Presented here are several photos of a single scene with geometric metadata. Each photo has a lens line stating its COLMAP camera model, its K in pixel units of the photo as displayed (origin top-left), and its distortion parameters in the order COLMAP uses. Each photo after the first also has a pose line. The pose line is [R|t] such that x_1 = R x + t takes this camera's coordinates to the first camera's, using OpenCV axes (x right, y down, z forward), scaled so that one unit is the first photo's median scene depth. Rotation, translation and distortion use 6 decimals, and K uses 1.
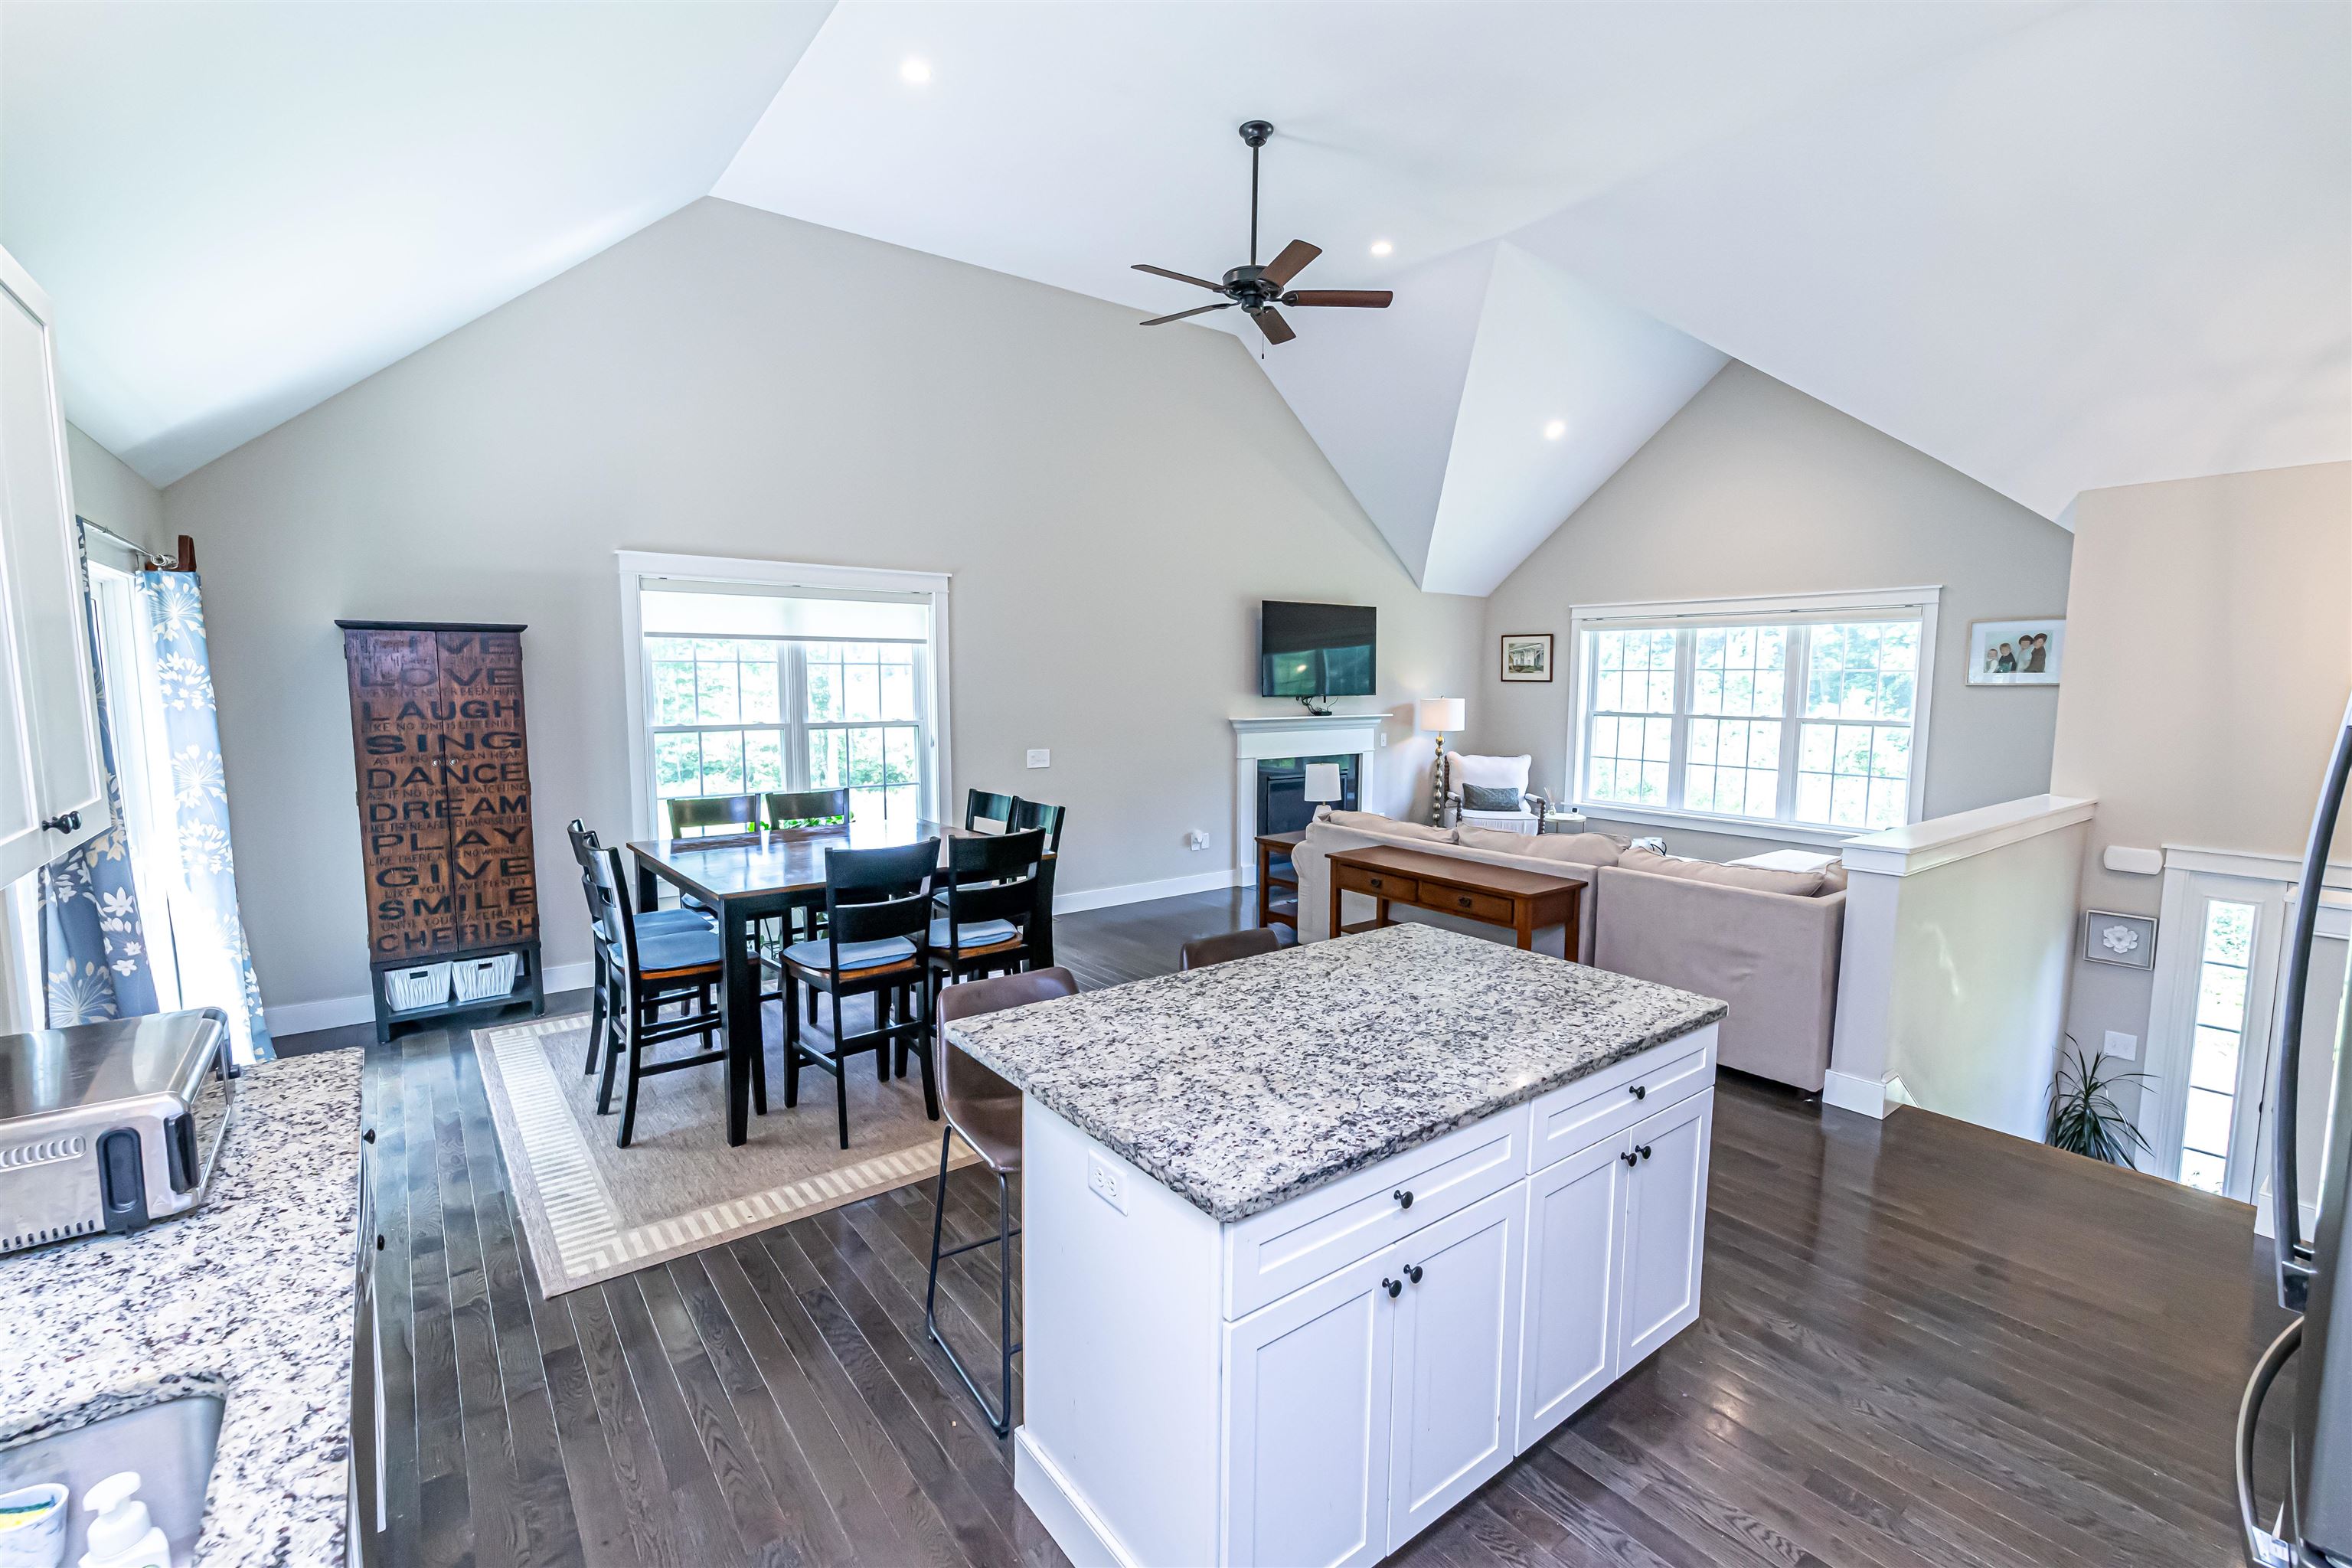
lens RADIAL K [[1012.1, 0, 1203.6], [0, 1012.1, 781.7], [0, 0, 1]] dist [0.001646, 0.001096]
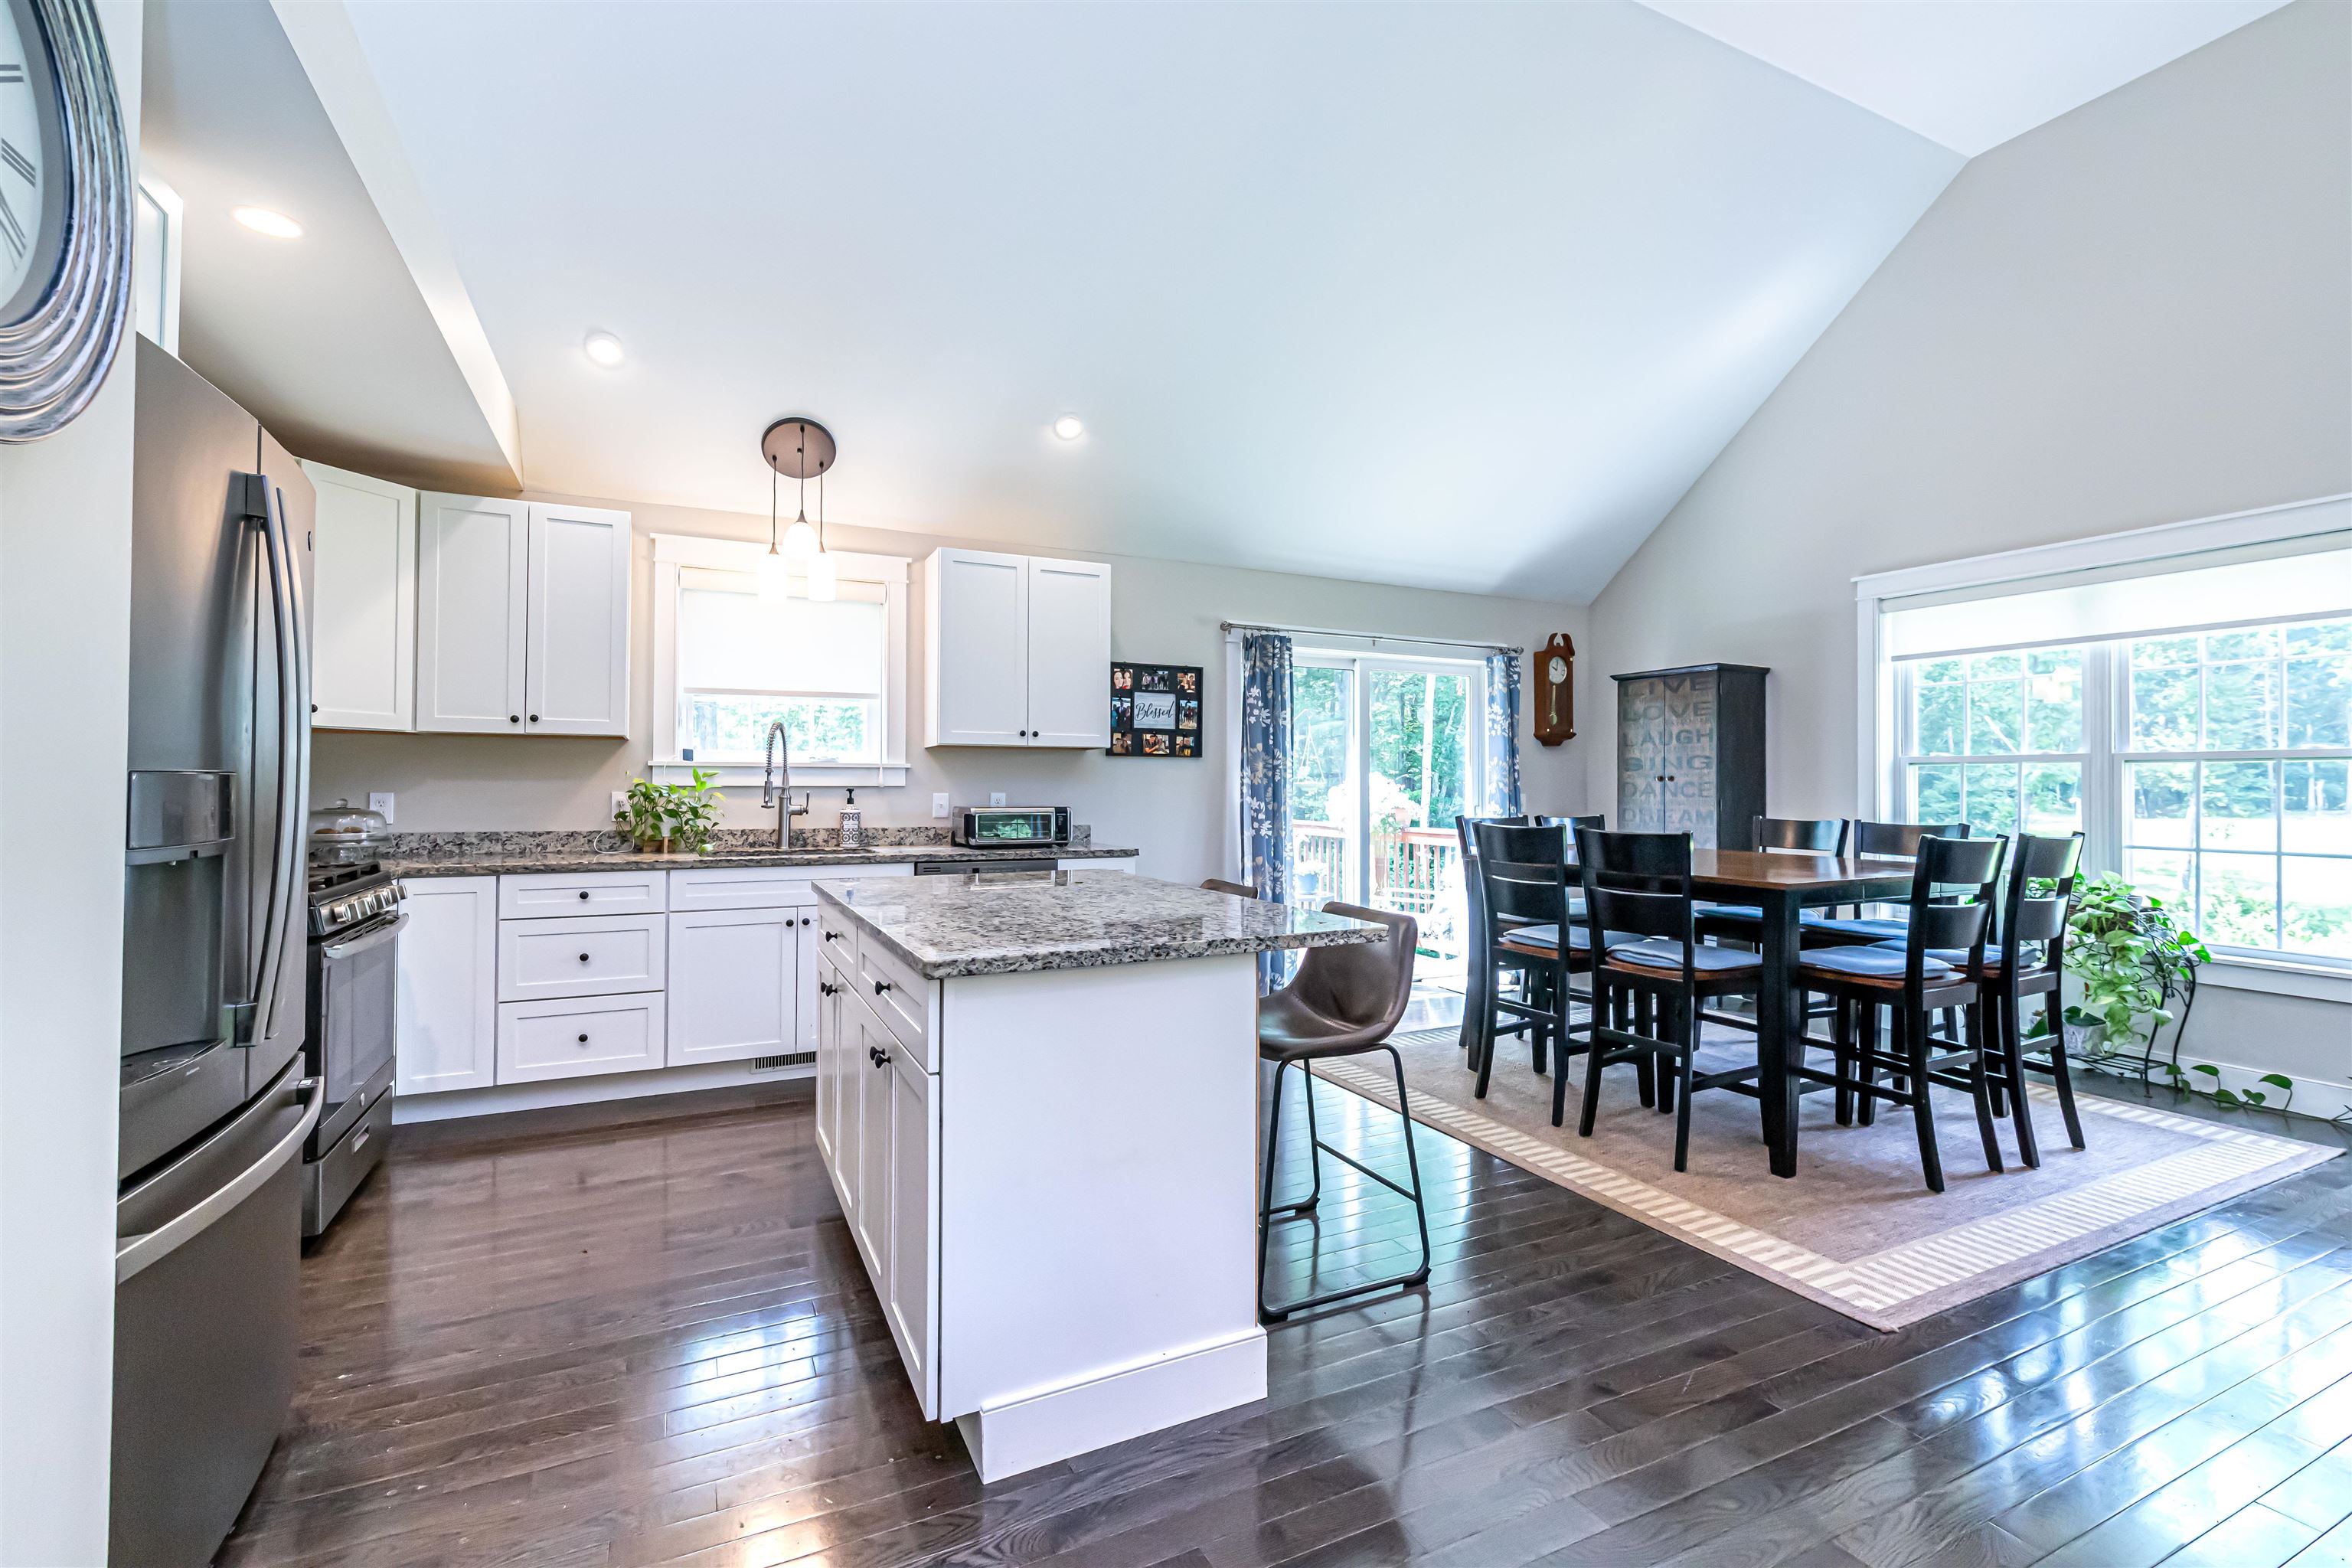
lens RADIAL K [[1012.1, 0, 1159.5], [0, 1012.1, 777.7], [0, 0, 1]] dist [0.001646, 0.001096]
pose [[-0.232232, -0.011511, -0.972592, 0.352603], [-0.108235, 0.994026, 0.014080, 0.016625], [0.966620, 0.108538, -0.232091, 0.388194]]
